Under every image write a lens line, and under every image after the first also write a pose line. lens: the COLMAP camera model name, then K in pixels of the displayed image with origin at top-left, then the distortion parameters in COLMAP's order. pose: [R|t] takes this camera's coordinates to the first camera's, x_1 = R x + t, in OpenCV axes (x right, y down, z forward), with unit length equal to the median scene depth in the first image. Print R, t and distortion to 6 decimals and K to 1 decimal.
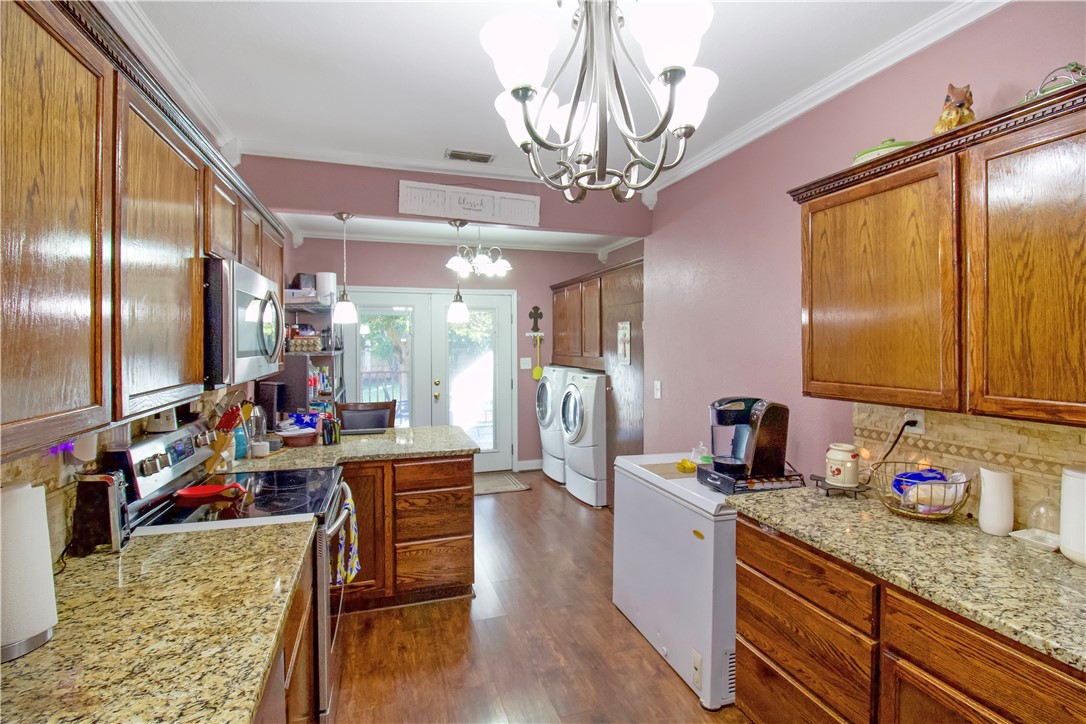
lens RADIAL K [[525.6, 0, 546.8], [0, 525.6, 353.8], [0, 0, 1]] dist [0.001371, -0.001781]
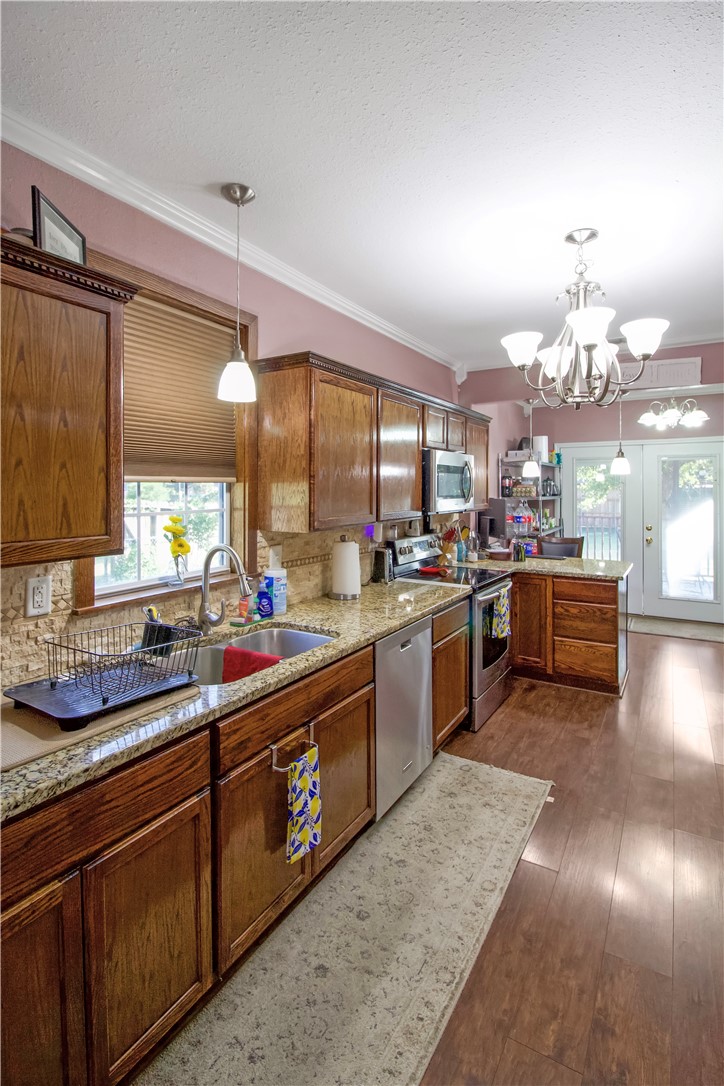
lens RADIAL K [[525.6, 0, 357.3], [0, 525.6, 496.8], [0, 0, 1]] dist [0.001371, -0.001781]
pose [[0.654455, 0.013751, -0.755976, 0.410460], [-0.017611, 0.999841, 0.002941, -0.000657], [0.755896, 0.011389, 0.654592, -0.296544]]
